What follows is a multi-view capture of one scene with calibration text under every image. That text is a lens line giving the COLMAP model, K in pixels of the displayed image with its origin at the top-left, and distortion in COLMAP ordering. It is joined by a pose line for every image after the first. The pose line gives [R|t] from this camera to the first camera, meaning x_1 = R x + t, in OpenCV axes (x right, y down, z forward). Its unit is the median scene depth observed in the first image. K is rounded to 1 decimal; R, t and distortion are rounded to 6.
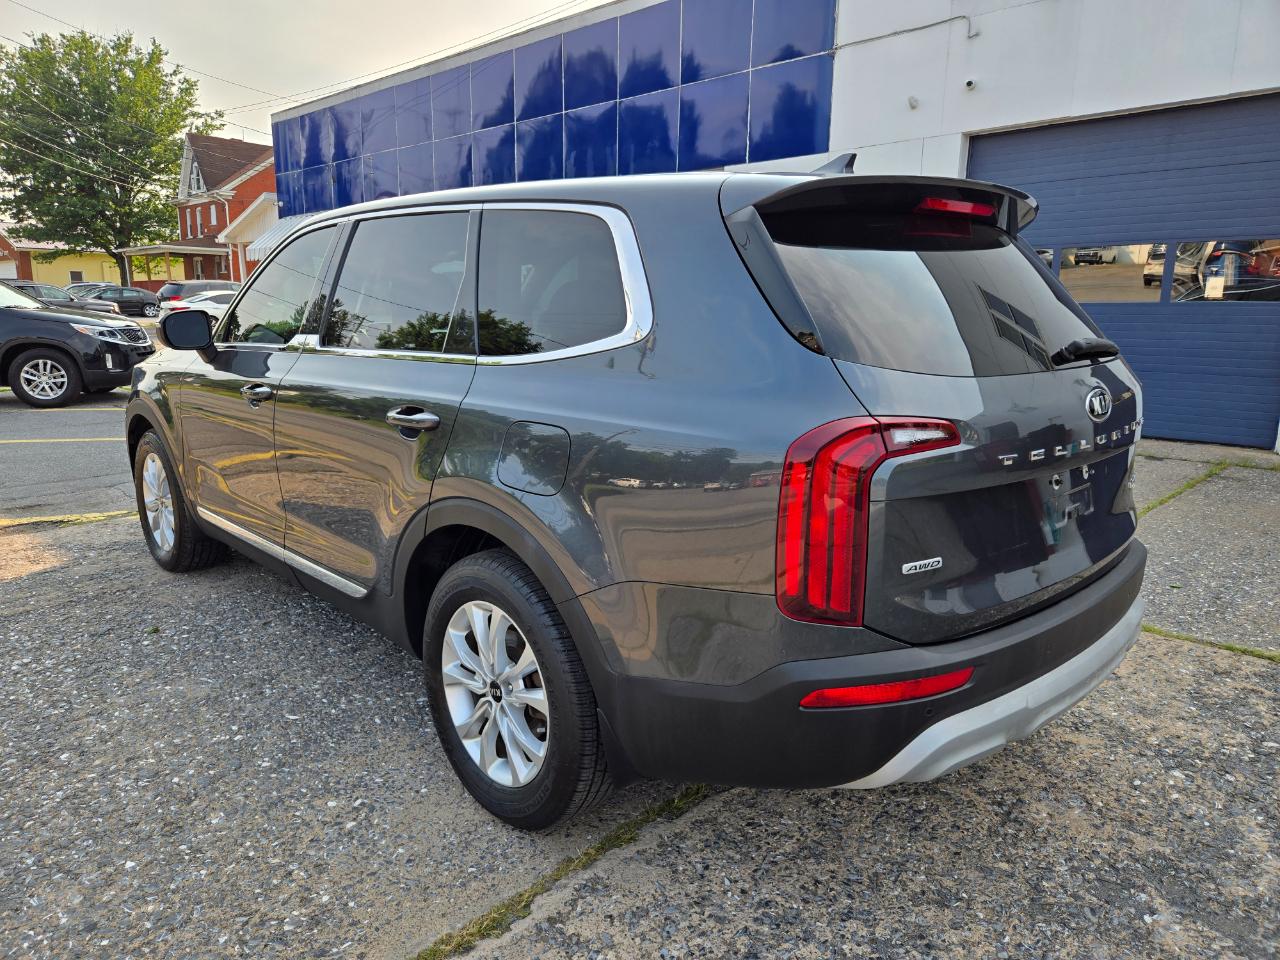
lens RADIAL K [[857.0, 0, 635.0], [0, 857.0, 472.2], [0, 0, 1]] dist [0.064239, -0.045553]
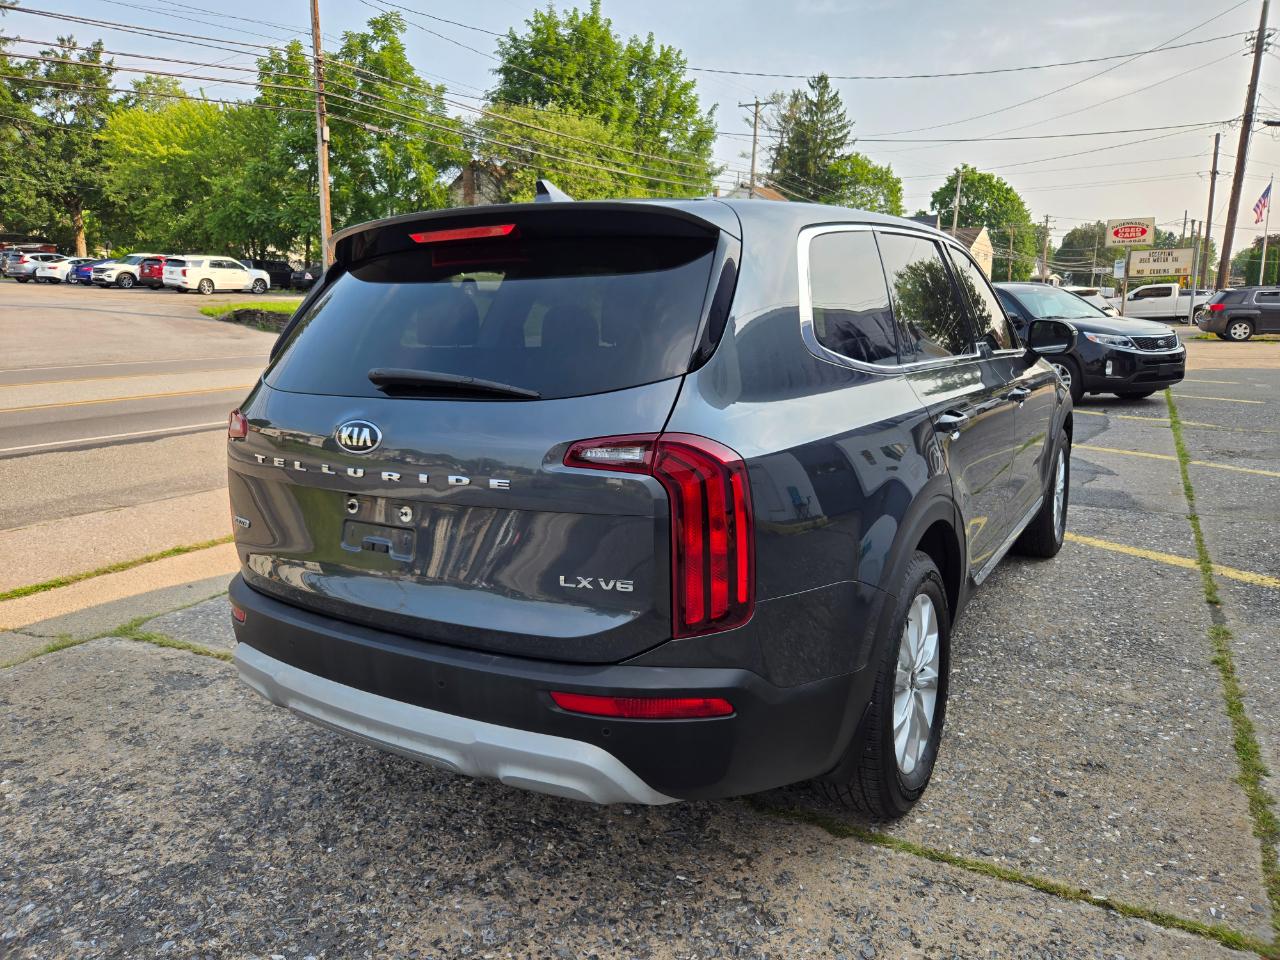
lens RADIAL K [[856.2, 0, 643.1], [0, 856.2, 446.3], [0, 0, 1]] dist [0.060951, -0.043047]
pose [[0.256426, 0.144125, -0.955758, 1.132932], [-0.176348, 0.979200, 0.100346, -0.166579], [0.950340, 0.142814, 0.276509, 0.755545]]
